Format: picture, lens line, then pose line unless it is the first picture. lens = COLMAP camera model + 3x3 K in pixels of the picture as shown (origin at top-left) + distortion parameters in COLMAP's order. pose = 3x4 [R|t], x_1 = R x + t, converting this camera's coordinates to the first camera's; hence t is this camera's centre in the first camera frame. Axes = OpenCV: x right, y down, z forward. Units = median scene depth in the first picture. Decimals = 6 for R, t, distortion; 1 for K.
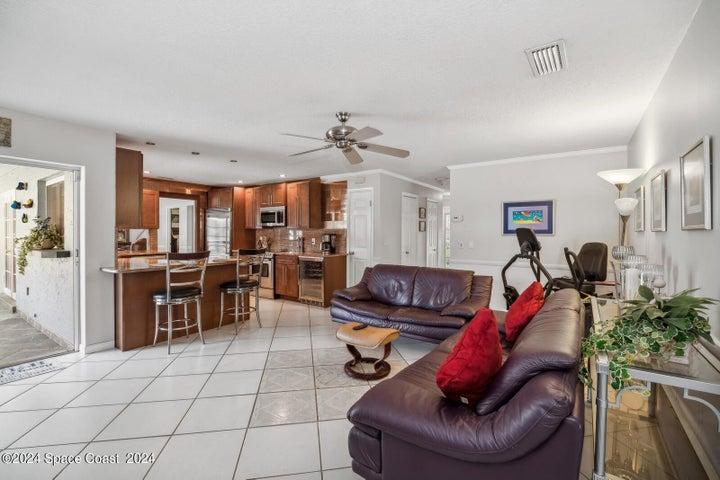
lens RADIAL K [[319.3, 0, 357.2], [0, 319.3, 238.0], [0, 0, 1]] dist [0.015983, 0.000946]
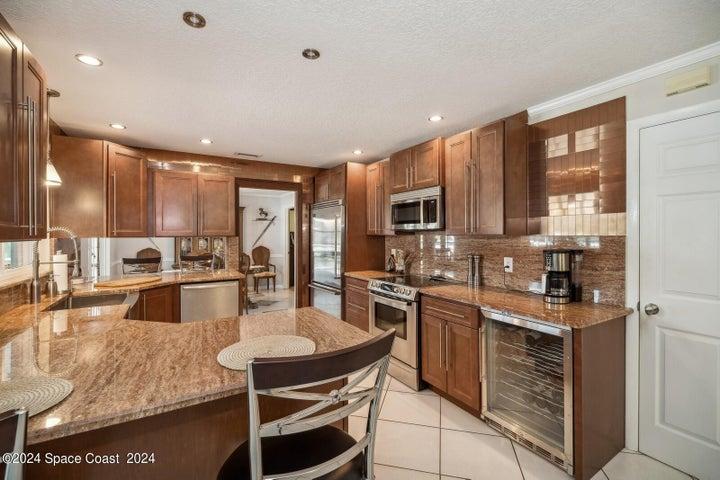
lens RADIAL K [[319.3, 0, 360.5], [0, 319.3, 236.8], [0, 0, 1]] dist [0.015983, 0.000946]
pose [[0.914360, -0.004859, -0.404874, -0.142114], [0.002548, 0.999977, -0.006246, -0.024225], [0.404895, 0.004680, 0.914351, 0.520336]]
